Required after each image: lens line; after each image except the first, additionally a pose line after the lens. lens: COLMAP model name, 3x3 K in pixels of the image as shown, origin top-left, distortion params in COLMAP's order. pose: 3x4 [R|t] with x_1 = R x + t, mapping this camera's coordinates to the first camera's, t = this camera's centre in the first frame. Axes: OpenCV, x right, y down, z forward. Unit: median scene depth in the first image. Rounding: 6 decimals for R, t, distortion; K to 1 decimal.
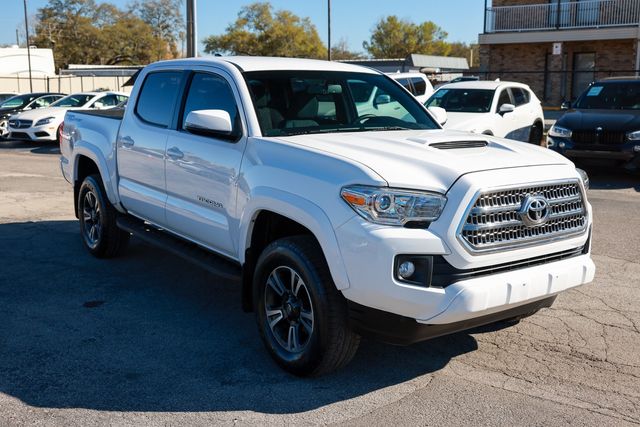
lens RADIAL K [[704.9, 0, 319.9], [0, 704.9, 211.7], [0, 0, 1]] dist [0.014684, 0.000000]
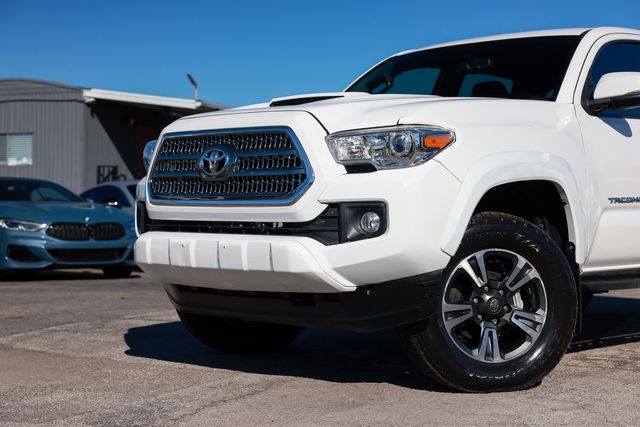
lens RADIAL K [[1100.6, 0, 323.0], [0, 1100.6, 217.2], [0, 0, 1]] dist [0.156806, 0.000000]
pose [[0.212892, 0.004480, -0.977065, 1.501639], [-0.180921, 0.982878, -0.034914, 0.079454], [0.960179, 0.184205, 0.210058, 0.809836]]
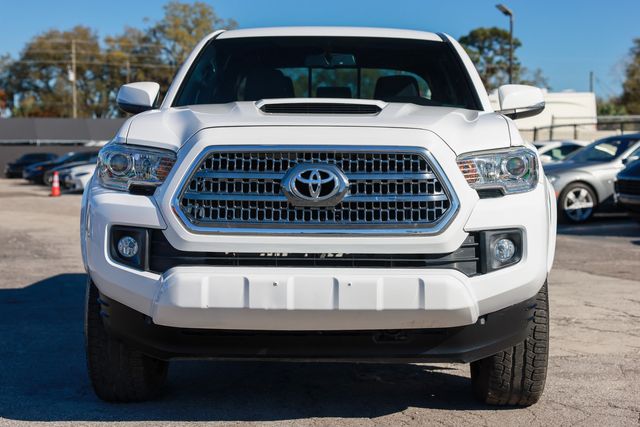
lens RADIAL K [[1151.7, 0, 347.7], [0, 1151.7, 203.1], [0, 0, 1]] dist [0.160155, 0.000000]
pose [[0.812272, 0.026365, -0.582683, 0.946149], [-0.106355, 0.988925, -0.103515, 0.124776], [0.573501, 0.146054, 0.806080, 0.086276]]
